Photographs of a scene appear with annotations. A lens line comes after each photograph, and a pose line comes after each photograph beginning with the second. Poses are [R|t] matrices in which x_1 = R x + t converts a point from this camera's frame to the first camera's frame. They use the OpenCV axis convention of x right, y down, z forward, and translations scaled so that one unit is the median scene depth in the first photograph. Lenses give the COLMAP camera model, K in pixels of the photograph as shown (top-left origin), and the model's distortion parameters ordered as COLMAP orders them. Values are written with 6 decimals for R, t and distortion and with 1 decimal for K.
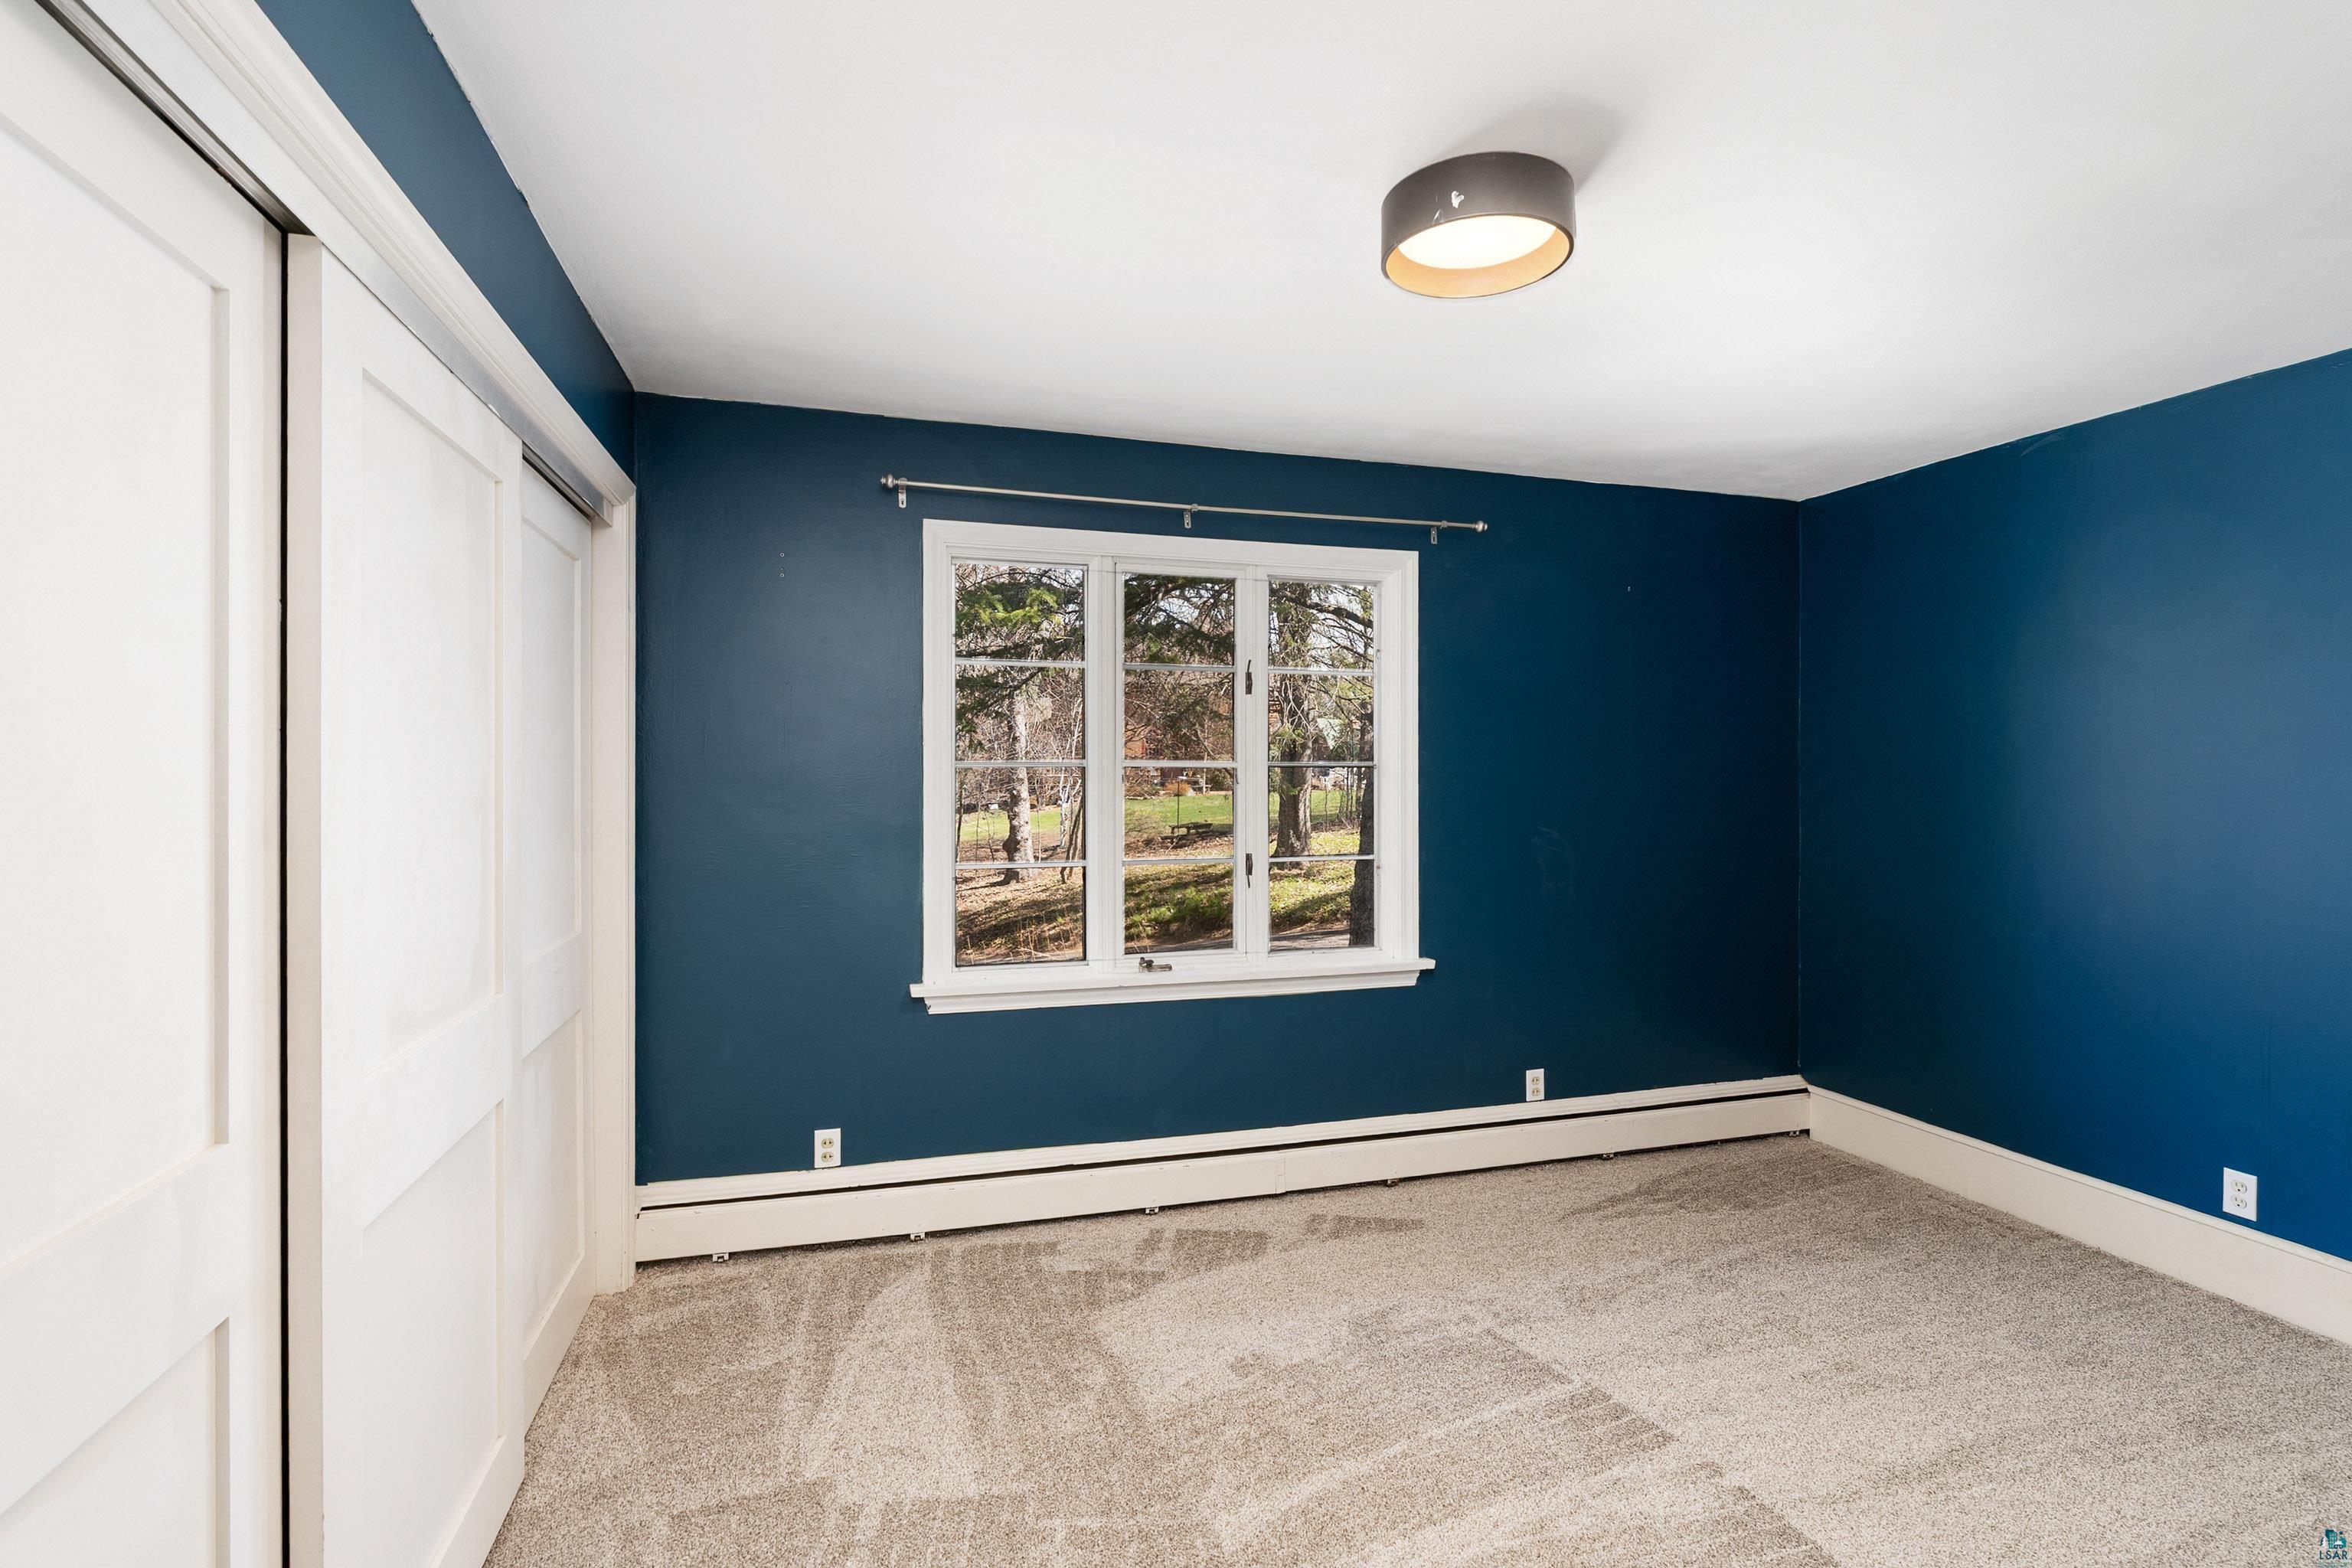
lens RADIAL K [[1090.0, 0, 1184.4], [0, 1090.0, 784.2], [0, 0, 1]] dist [0.000683, 0.000450]
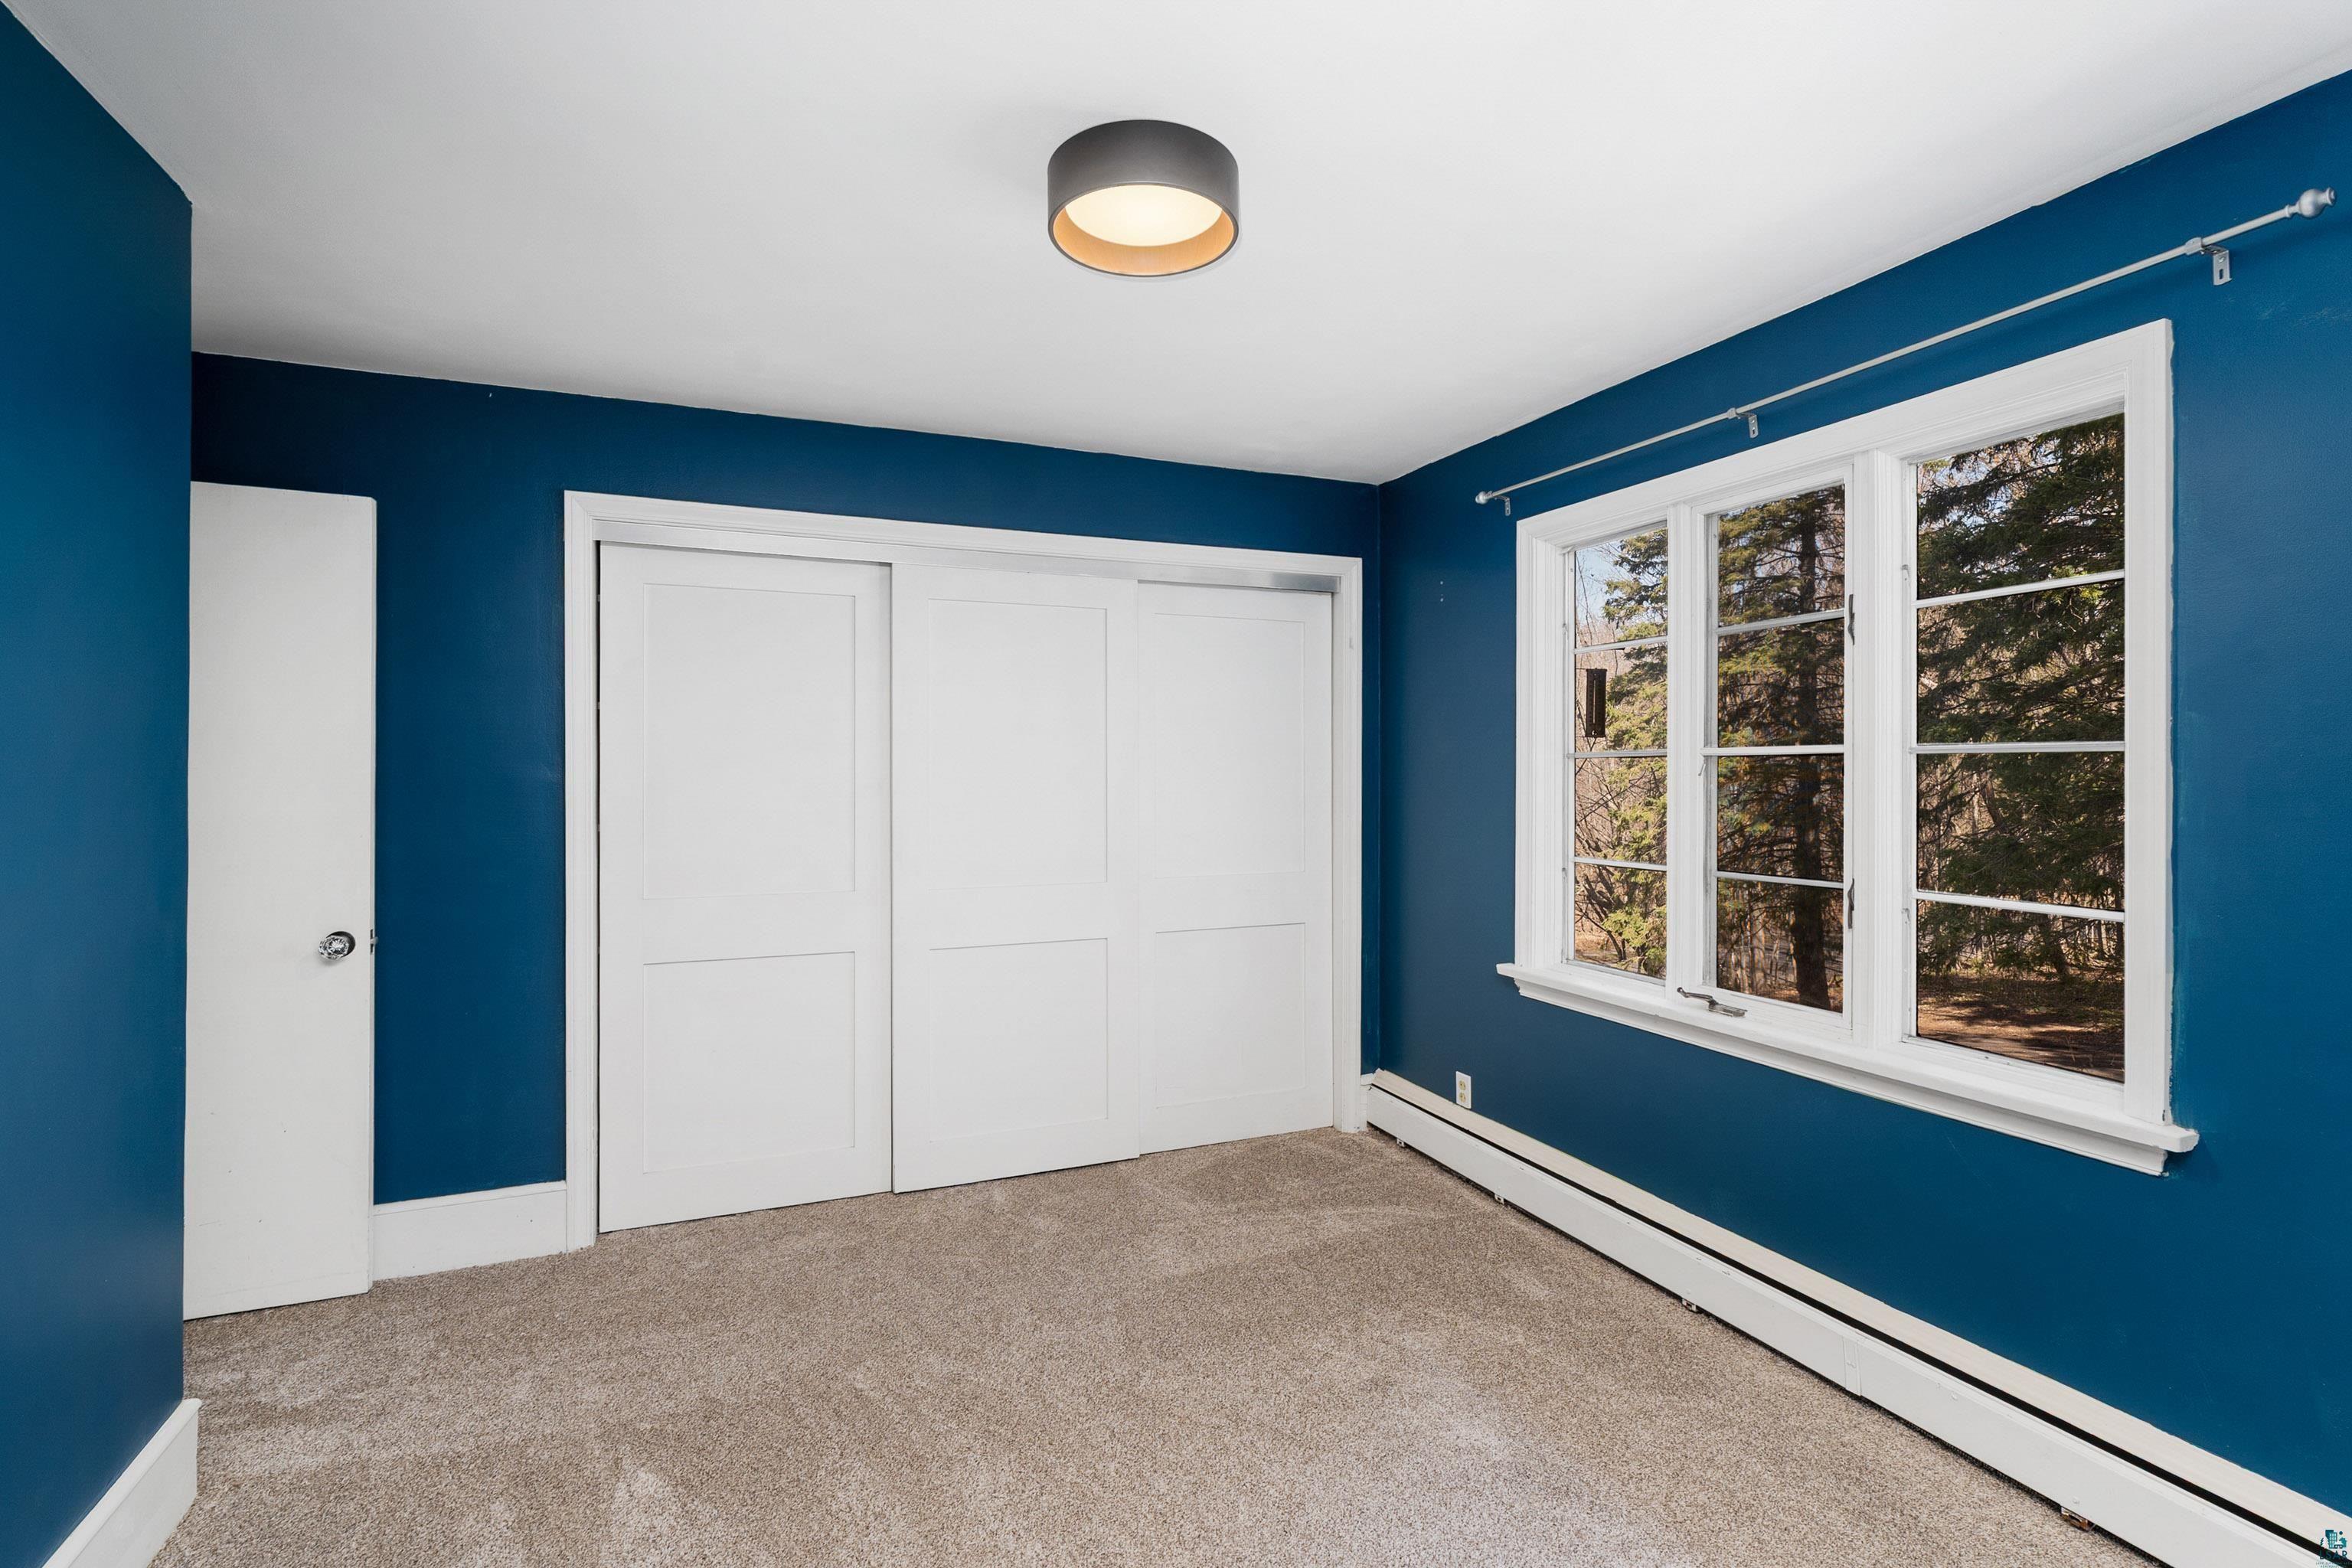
lens RADIAL K [[1101.5, 0, 1178.8], [0, 1101.5, 763.5], [0, 0, 1]] dist [-0.001072, 0.000260]
pose [[0.093613, -0.002511, -0.995605, 0.782539], [0.003230, 0.999992, -0.002218, -0.009241], [0.995603, -0.003008, 0.093620, 0.576868]]
